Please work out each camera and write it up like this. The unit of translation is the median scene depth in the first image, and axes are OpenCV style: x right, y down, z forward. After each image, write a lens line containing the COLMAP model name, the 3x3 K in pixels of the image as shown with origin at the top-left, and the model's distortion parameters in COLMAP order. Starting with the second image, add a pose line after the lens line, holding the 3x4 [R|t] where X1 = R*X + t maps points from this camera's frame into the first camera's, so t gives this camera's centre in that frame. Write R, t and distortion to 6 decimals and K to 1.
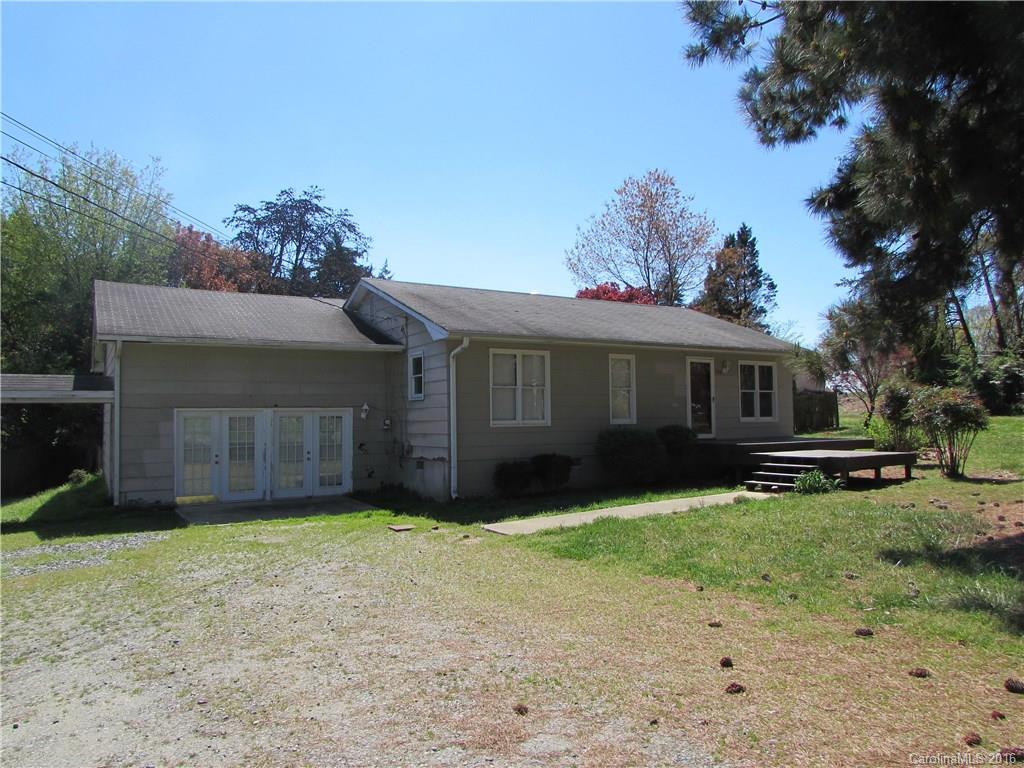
lens RADIAL K [[729.6, 0, 512.8], [0, 729.6, 377.1], [0, 0, 1]] dist [-0.034091, 0.003546]
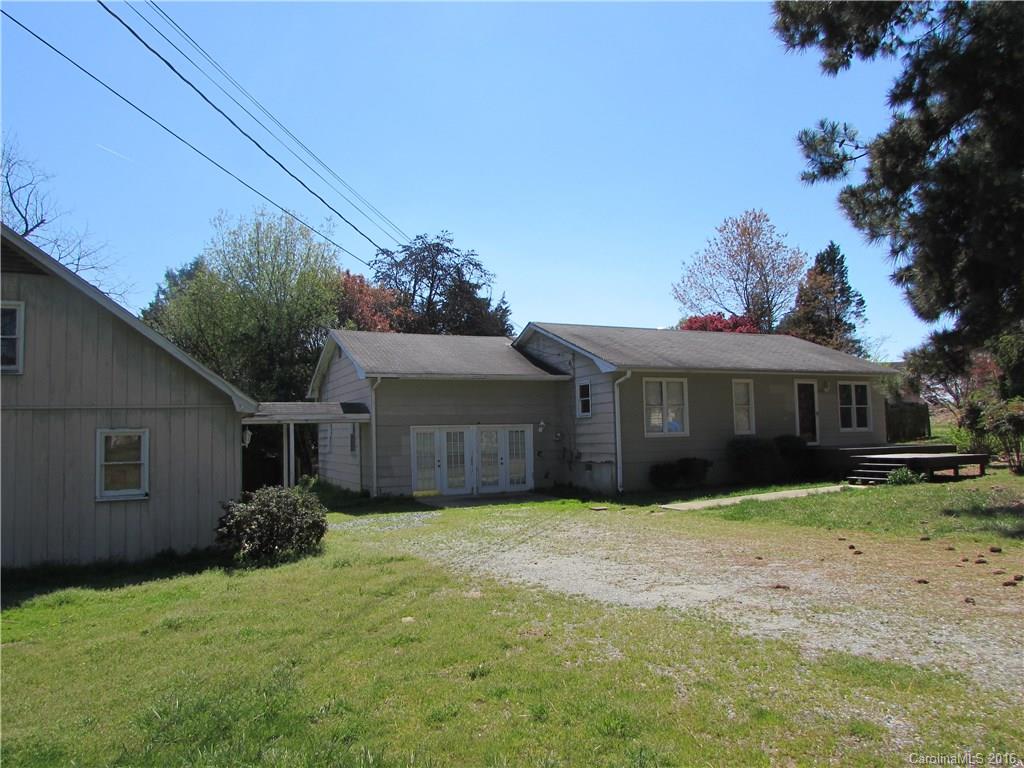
lens RADIAL K [[729.6, 0, 512.8], [0, 729.6, 377.1], [0, 0, 1]] dist [-0.034091, 0.003546]
pose [[0.994073, -0.018237, -0.107172, -0.113051], [0.016017, 0.999640, -0.021533, -0.014183], [0.107527, 0.019689, 0.994007, -0.299831]]
